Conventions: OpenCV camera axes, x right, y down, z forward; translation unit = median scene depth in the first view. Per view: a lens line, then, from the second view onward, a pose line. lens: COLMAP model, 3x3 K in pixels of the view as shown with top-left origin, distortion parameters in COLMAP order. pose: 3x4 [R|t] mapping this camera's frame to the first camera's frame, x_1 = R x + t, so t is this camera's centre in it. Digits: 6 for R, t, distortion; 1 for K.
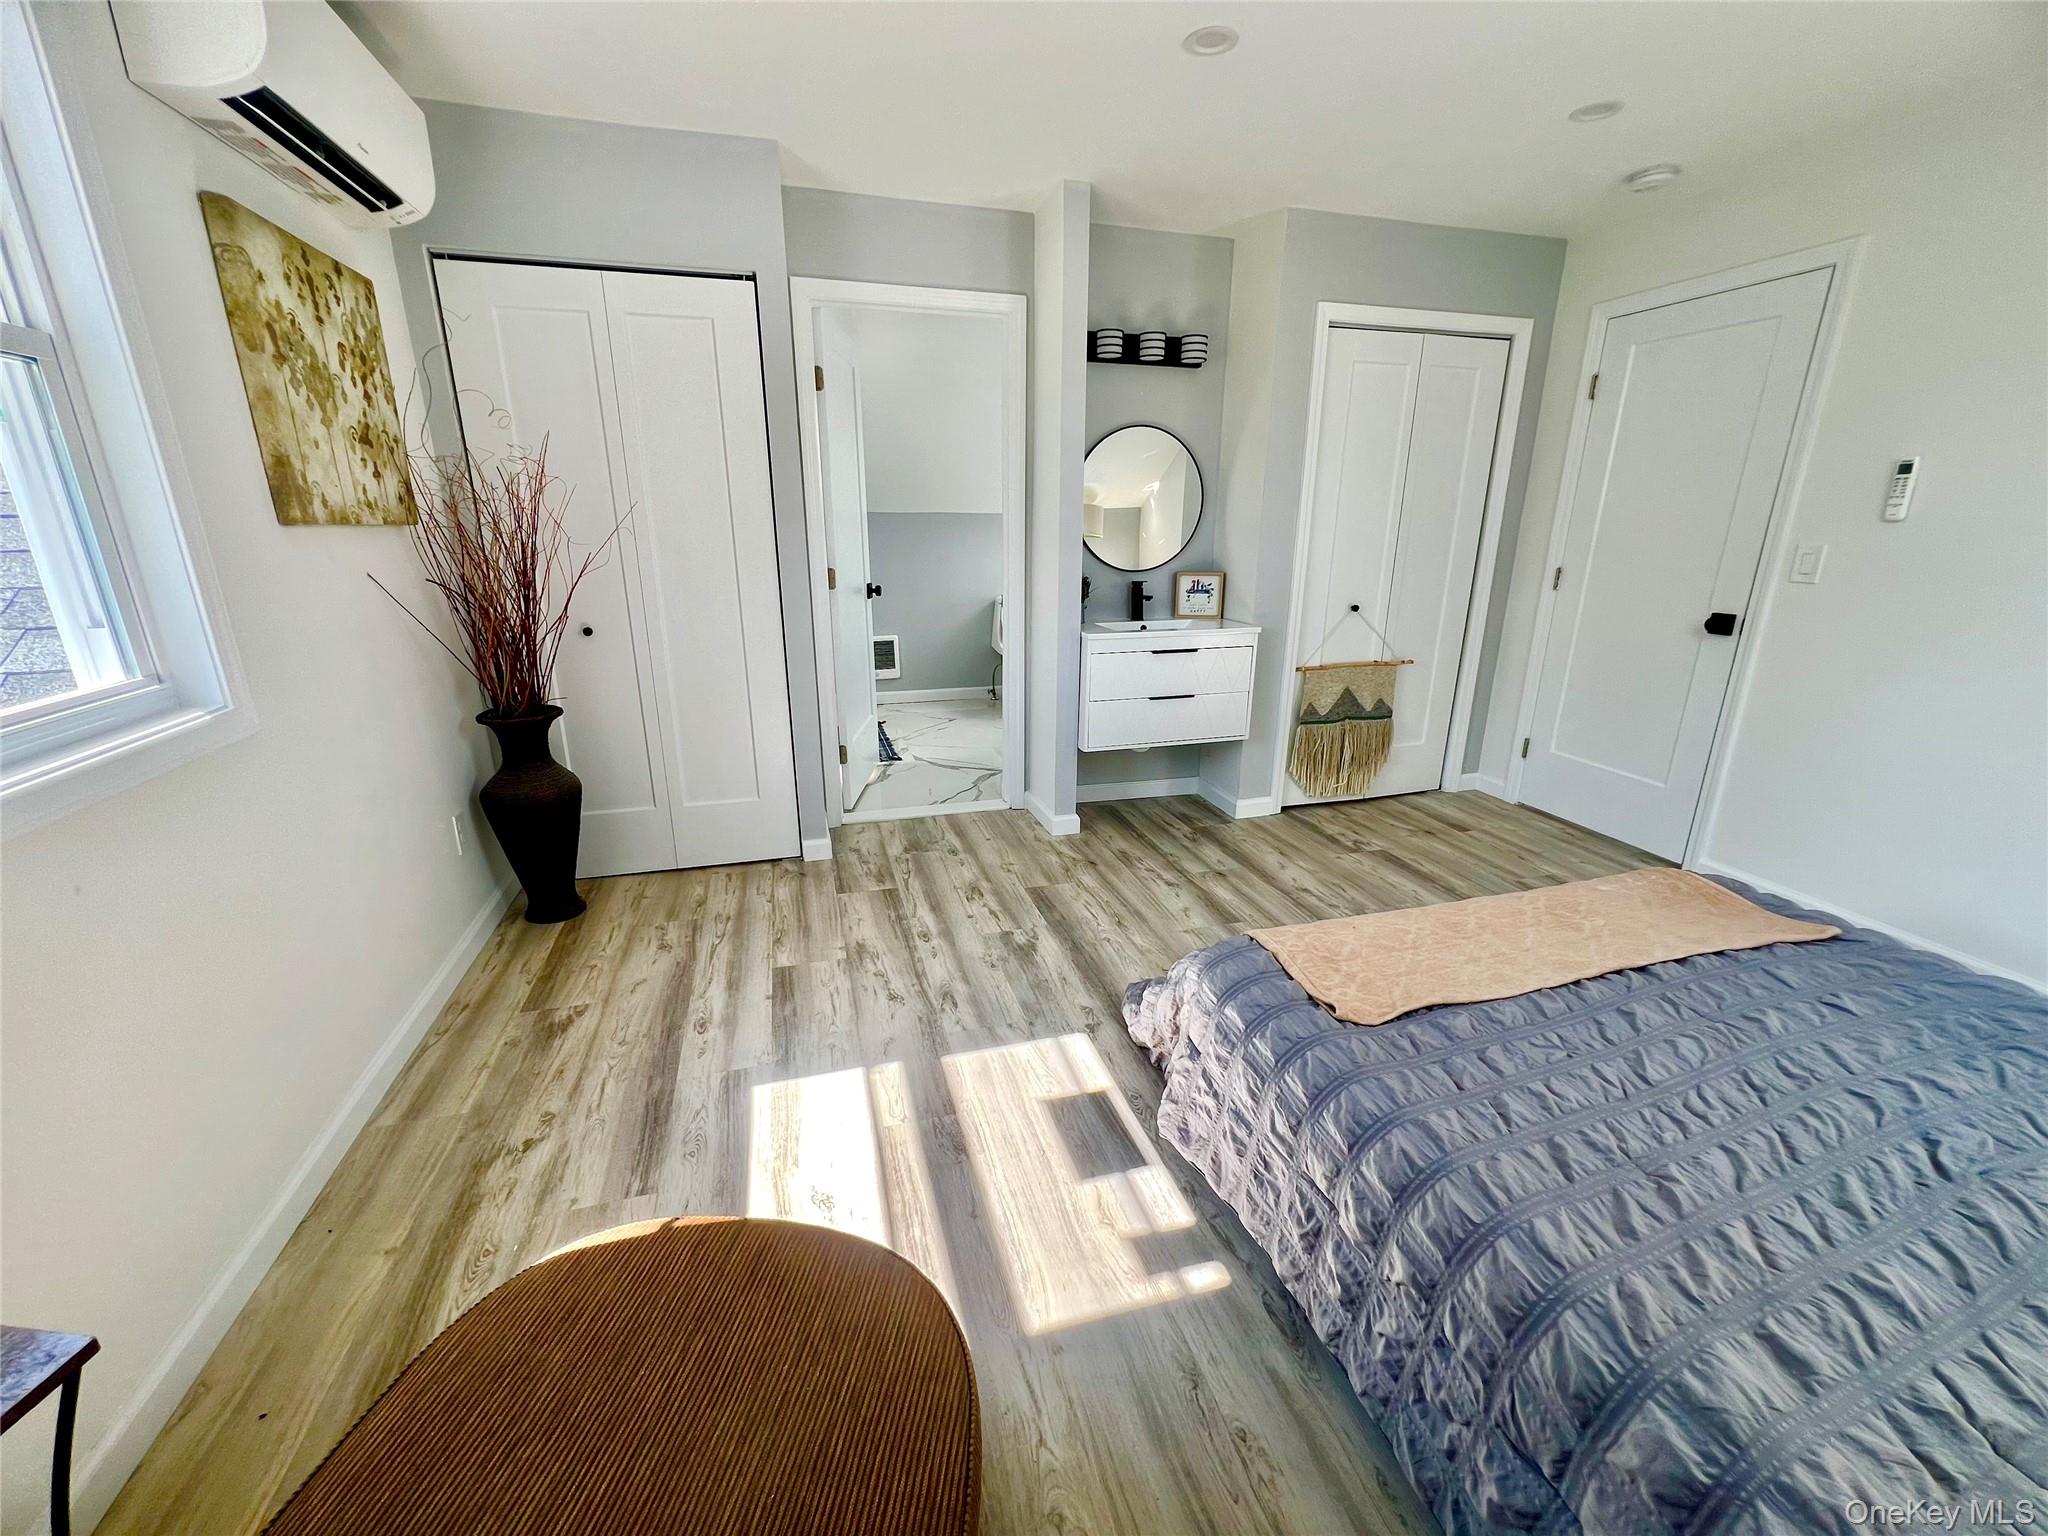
lens RADIAL K [[824.7, 0, 1023.3], [0, 824.7, 762.2], [0, 0, 1]] dist [-0.000214, 0.000003]
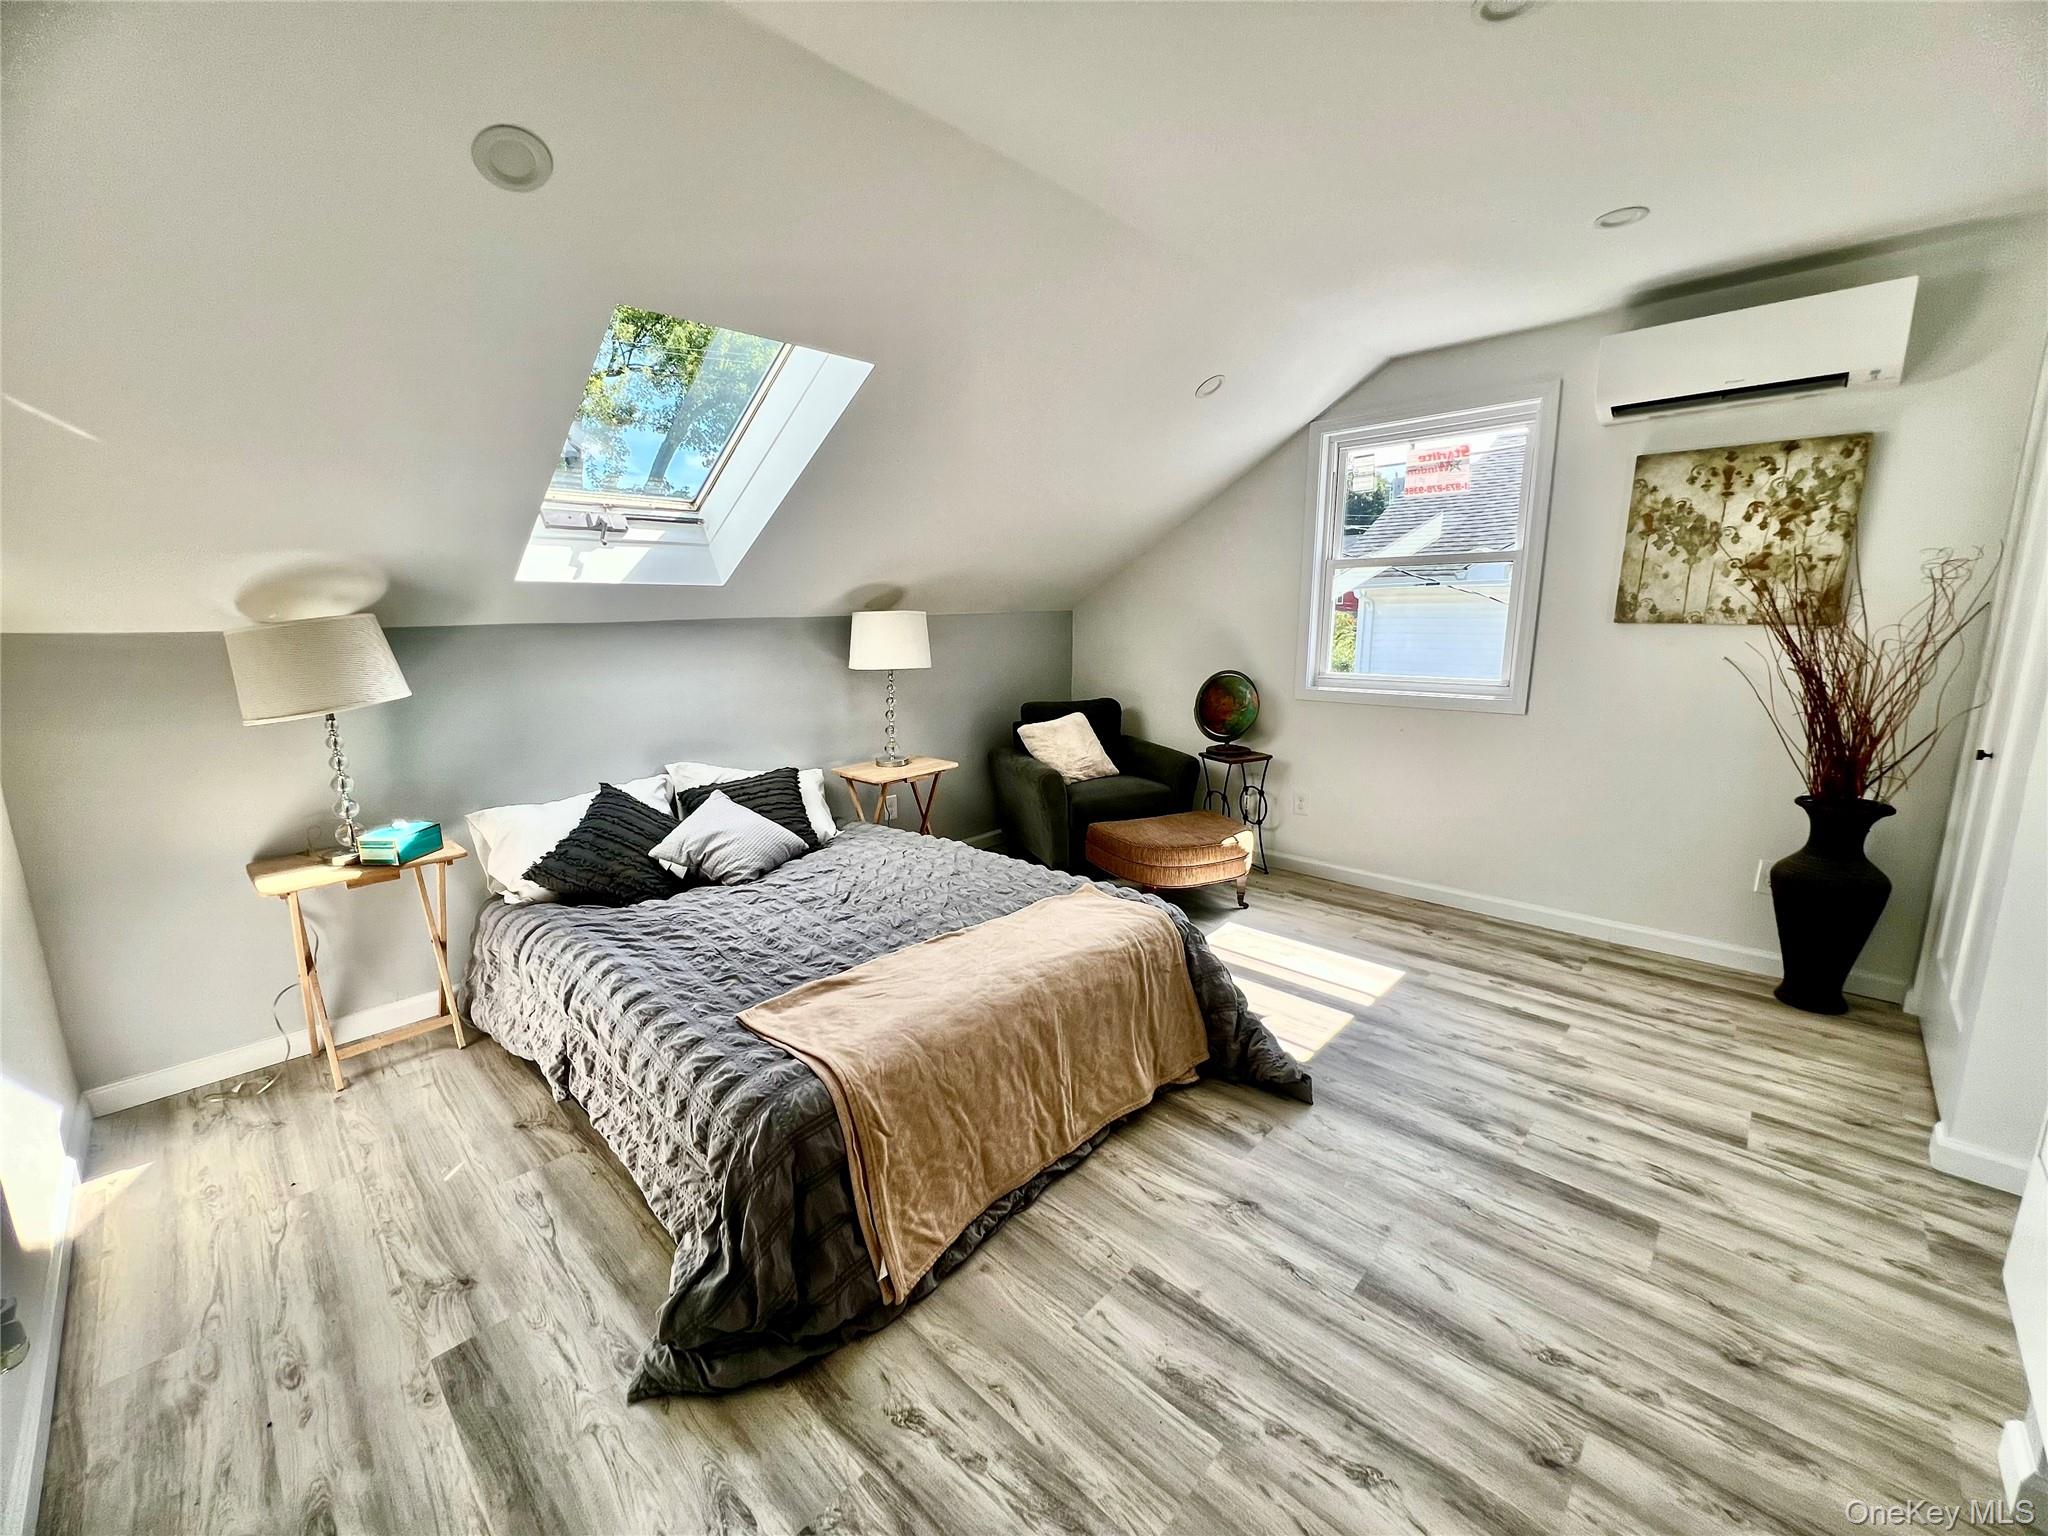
lens RADIAL K [[824.7, 0, 1017.1], [0, 824.7, 767.7], [0, 0, 1]] dist [-0.000214, 0.000003]
pose [[-0.865834, 0.099629, -0.490311, 0.849121], [-0.140613, 0.892022, 0.429563, -0.427622], [0.480165, 0.440875, -0.758334, 1.353001]]
